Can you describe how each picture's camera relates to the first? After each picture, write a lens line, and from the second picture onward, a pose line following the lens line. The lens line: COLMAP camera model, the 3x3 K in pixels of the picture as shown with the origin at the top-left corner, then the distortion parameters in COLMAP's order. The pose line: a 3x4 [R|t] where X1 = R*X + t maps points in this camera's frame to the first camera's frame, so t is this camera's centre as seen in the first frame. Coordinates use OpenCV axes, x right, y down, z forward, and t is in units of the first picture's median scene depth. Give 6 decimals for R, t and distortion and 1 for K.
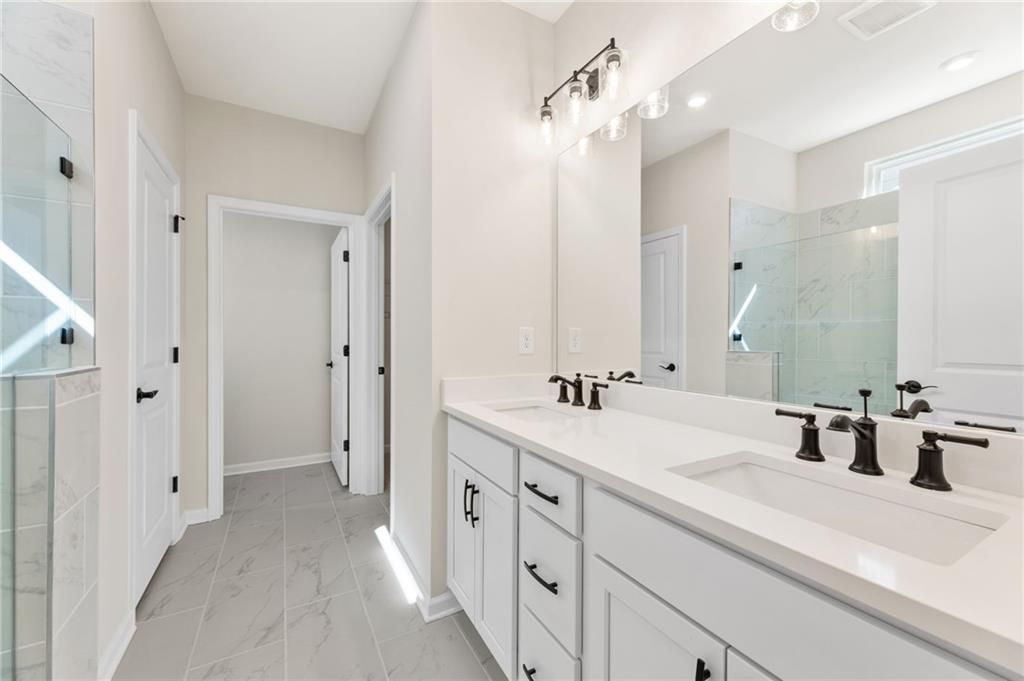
lens RADIAL K [[406.2, 0, 509.8], [0, 406.2, 336.2], [0, 0, 1]] dist [0.000397, 0.000069]
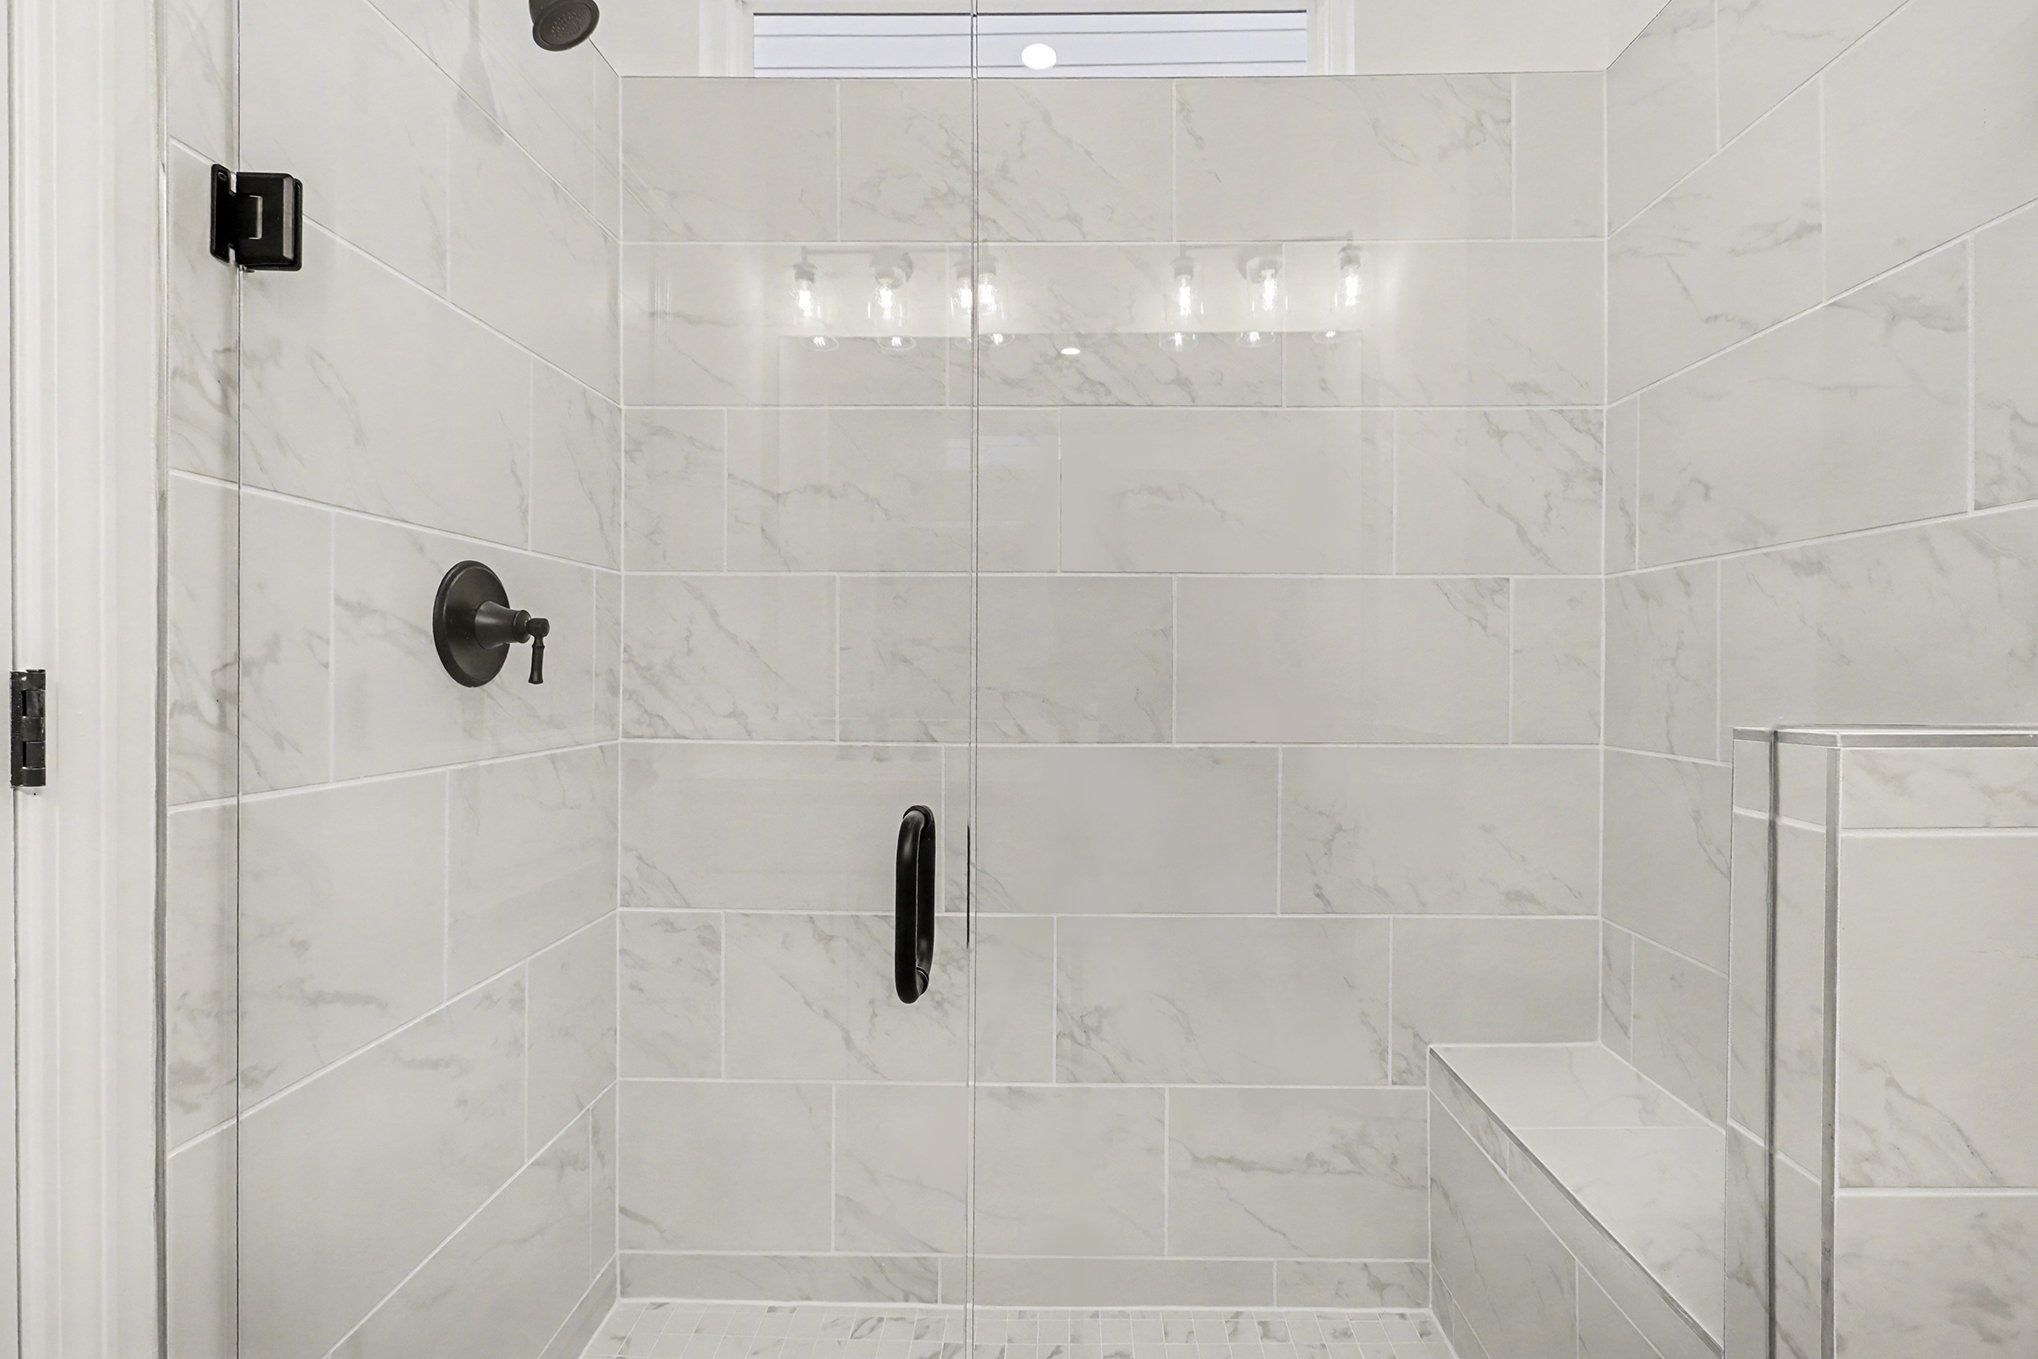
lens RADIAL K [[993.9, 0, 1053.4], [0, 993.9, 650.1], [0, 0, 1]] dist [-0.001113, 0.000815]
pose [[-0.494142, -0.021460, -0.869116, -0.112804], [-0.003002, 0.999731, -0.022979, 0.046573], [0.869376, -0.008746, -0.494074, 0.856502]]
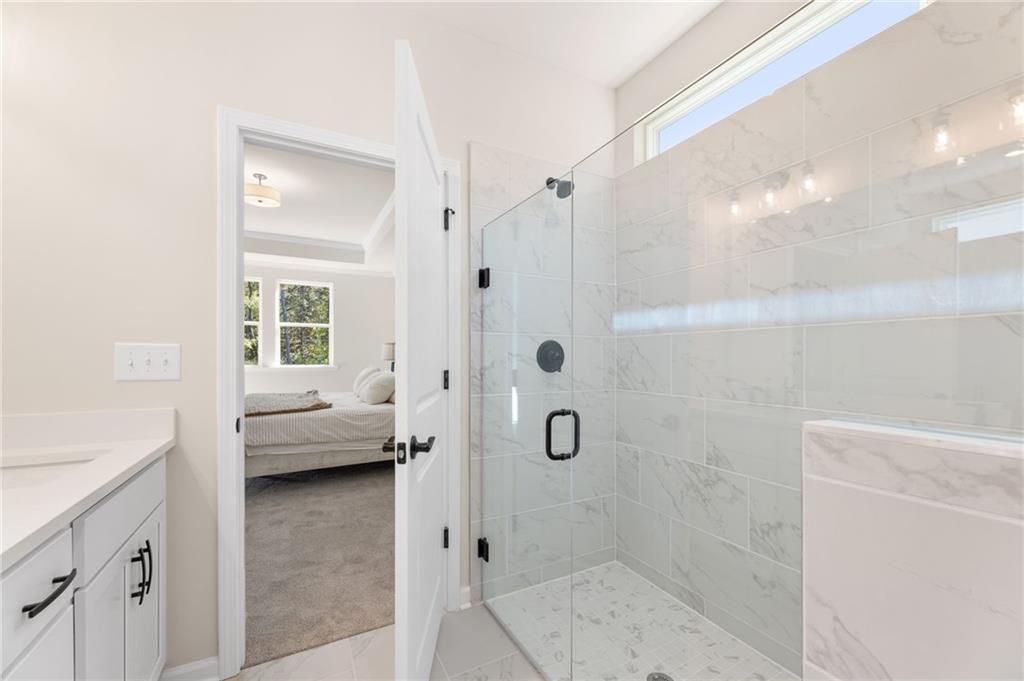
lens RADIAL K [[411.3, 0, 504.1], [0, 411.3, 362.6], [0, 0, 1]] dist [0.016898, -0.000097]
pose [[-0.999644, -0.002366, 0.026583, -0.680514], [-0.002106, 0.999950, 0.009817, -0.003146], [-0.026605, 0.009757, -0.999598, 1.660714]]
